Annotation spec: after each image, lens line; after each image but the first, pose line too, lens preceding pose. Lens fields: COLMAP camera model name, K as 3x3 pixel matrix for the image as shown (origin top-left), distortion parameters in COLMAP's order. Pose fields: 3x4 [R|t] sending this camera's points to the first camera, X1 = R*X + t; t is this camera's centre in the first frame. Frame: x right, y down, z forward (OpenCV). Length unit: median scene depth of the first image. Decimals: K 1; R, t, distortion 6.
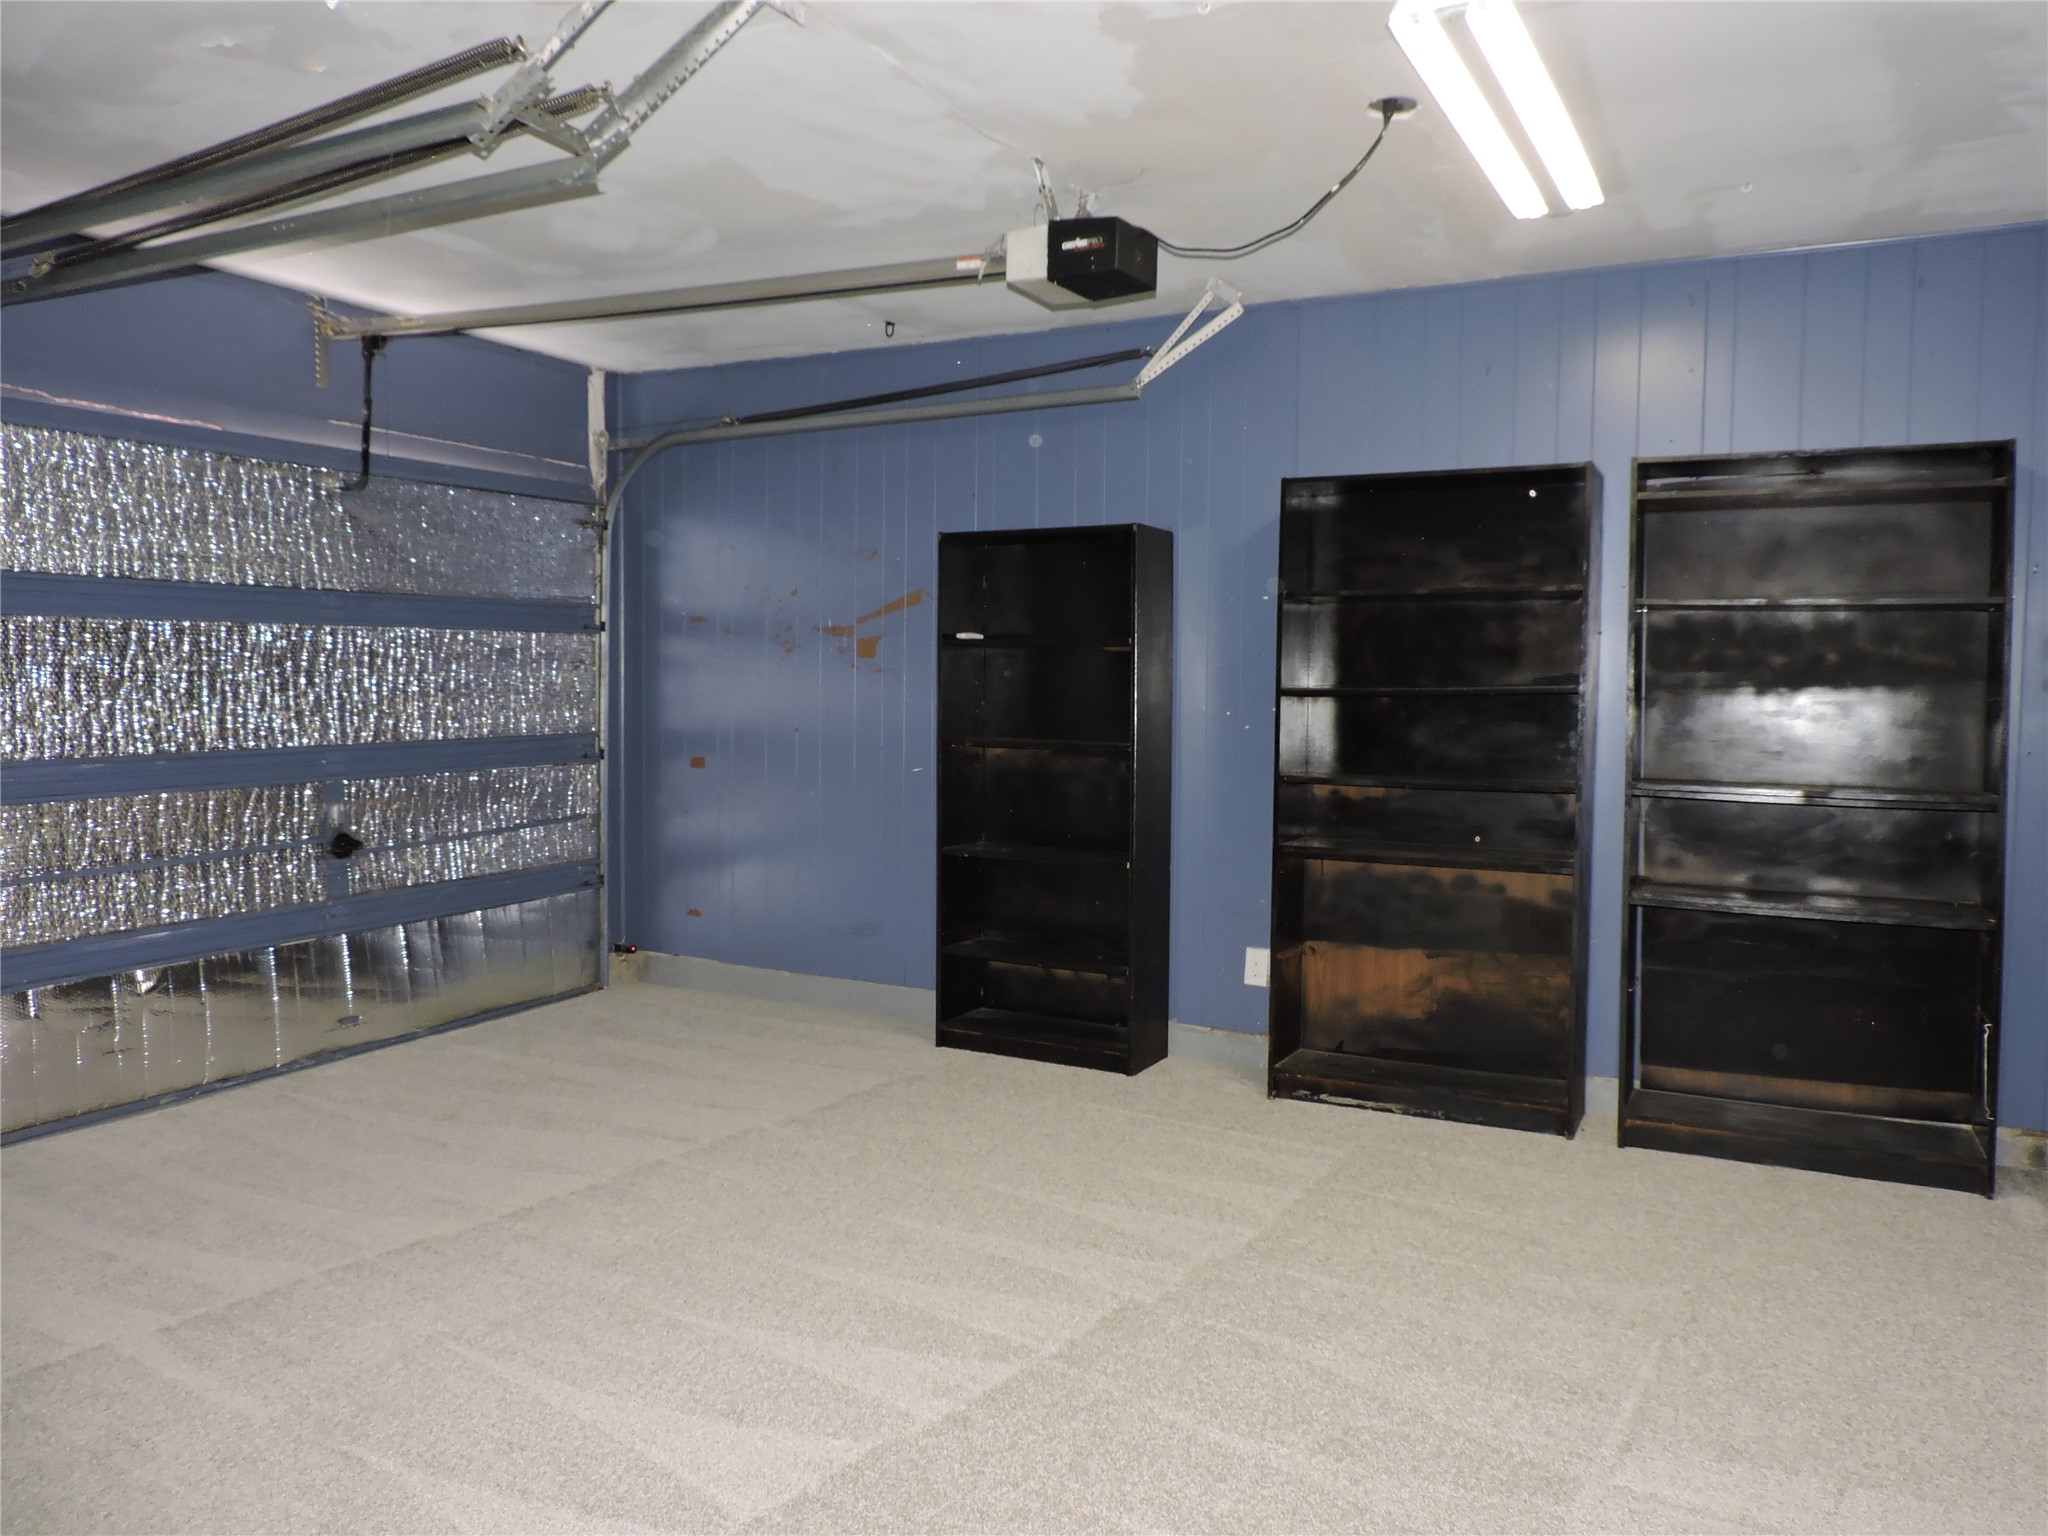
lens RADIAL K [[1462.4, 0, 1024.0], [0, 1462.4, 768.0], [0, 0, 1]] dist [-0.023526, 0.001173]
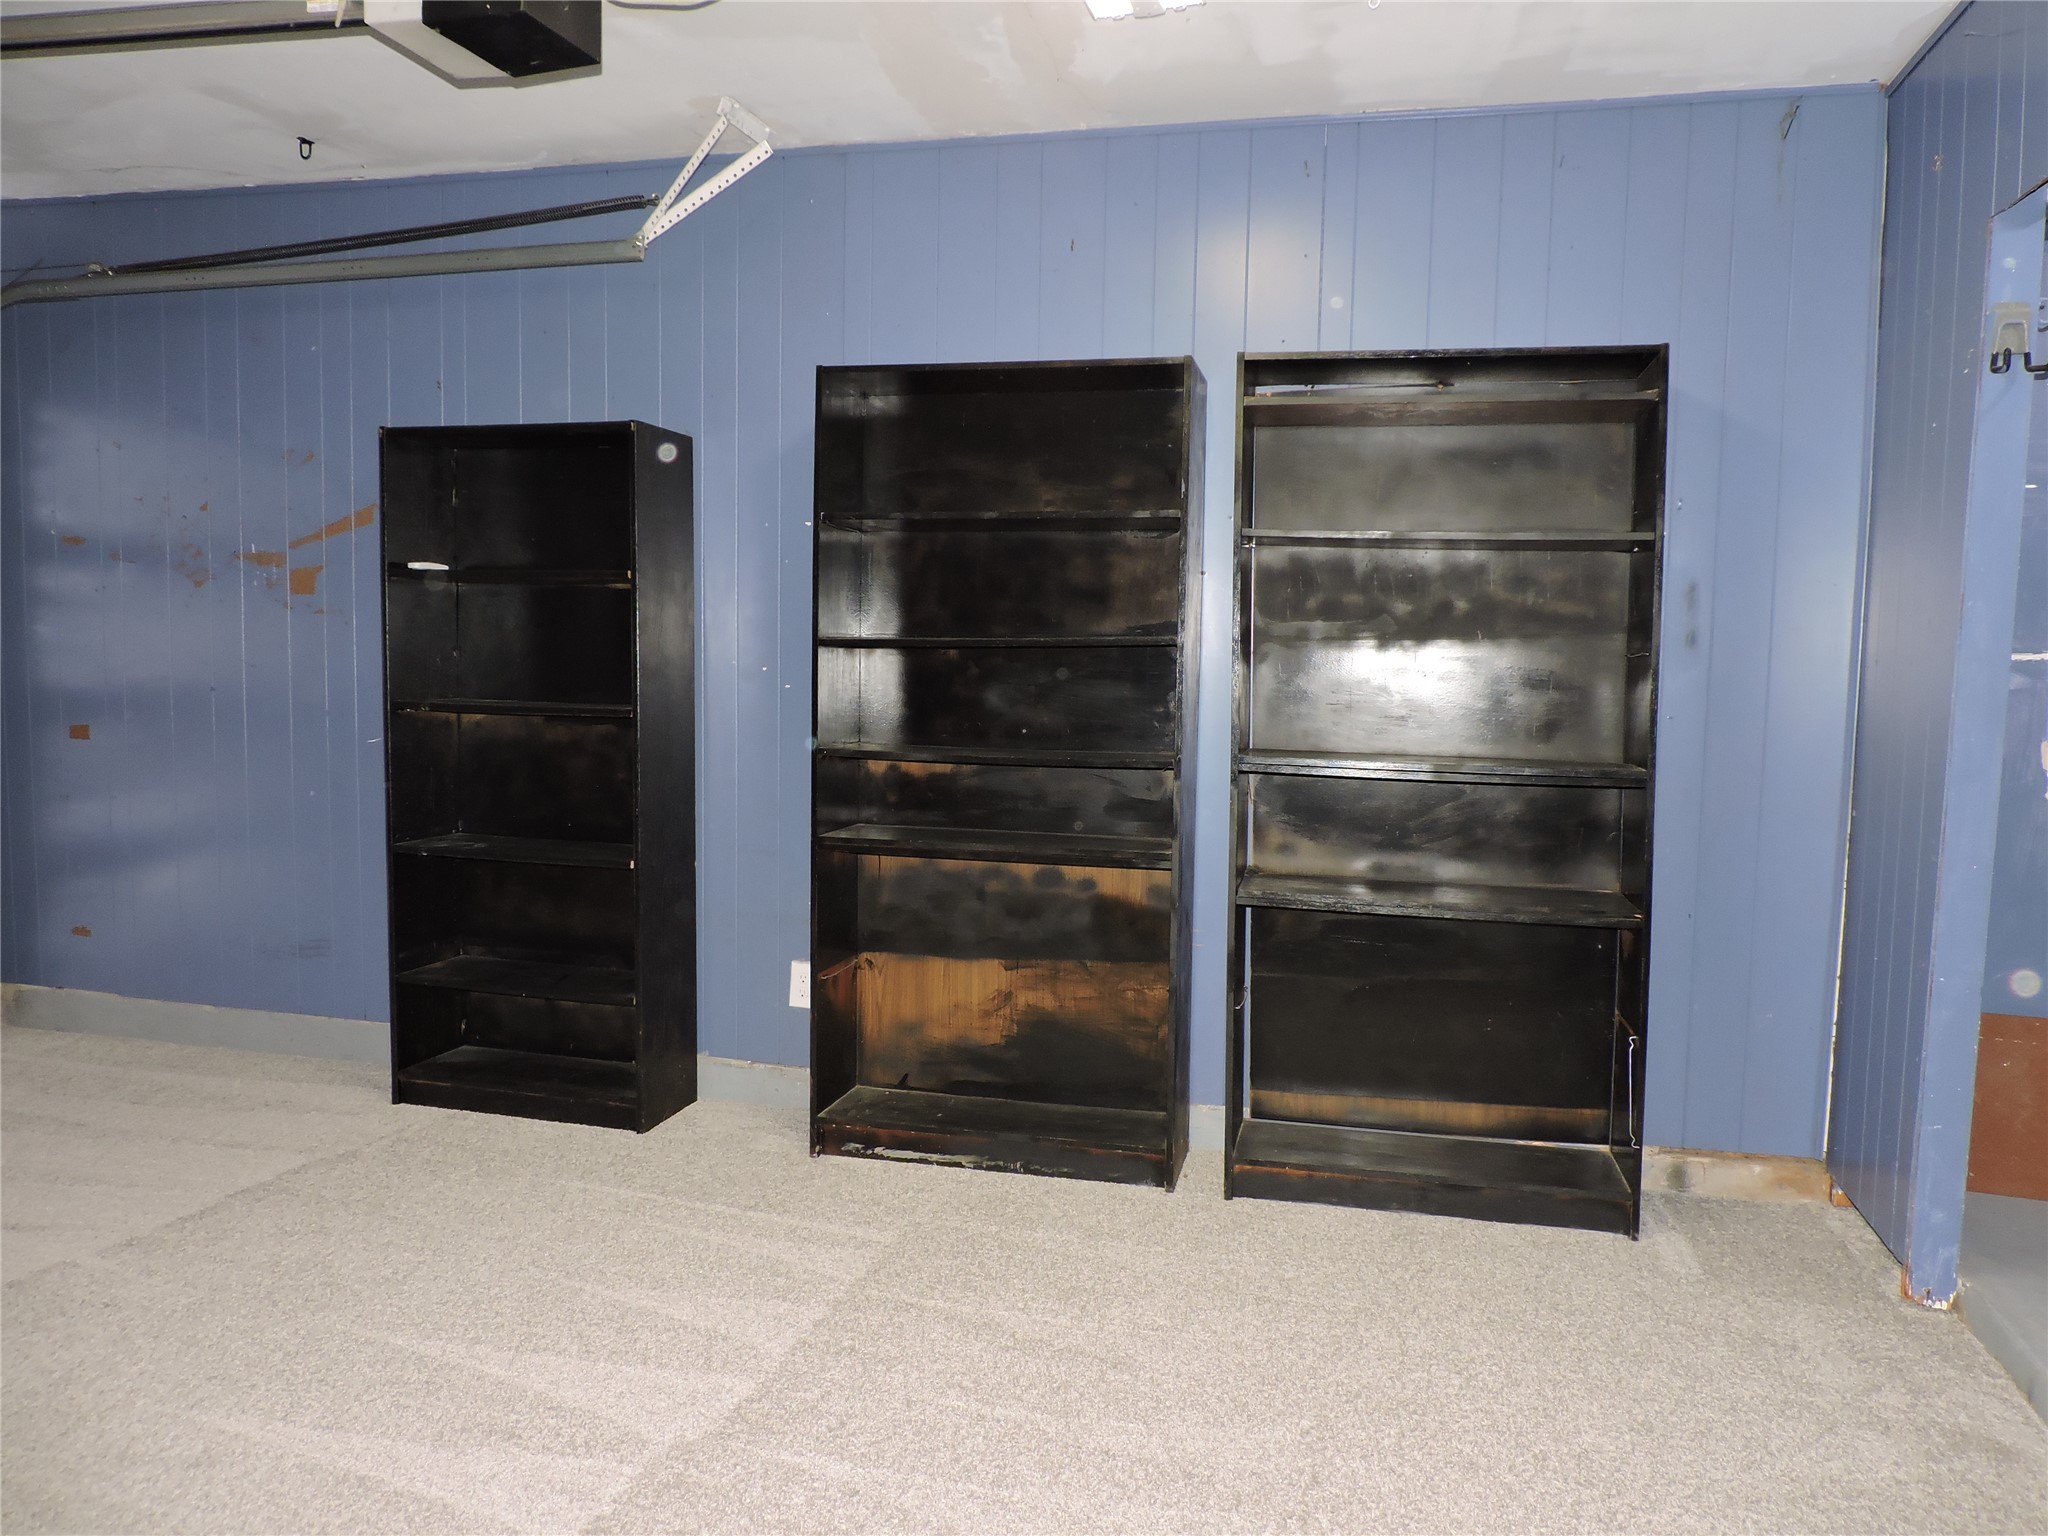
lens RADIAL K [[1575.3, 0, 1024.0], [0, 1575.3, 768.0], [0, 0, 1]] dist [-0.002914, -0.000068]
pose [[0.967790, -0.012011, 0.251471, 0.072188], [0.005795, 0.999659, 0.025445, -0.005494], [-0.251691, -0.023168, 0.967530, 0.160956]]
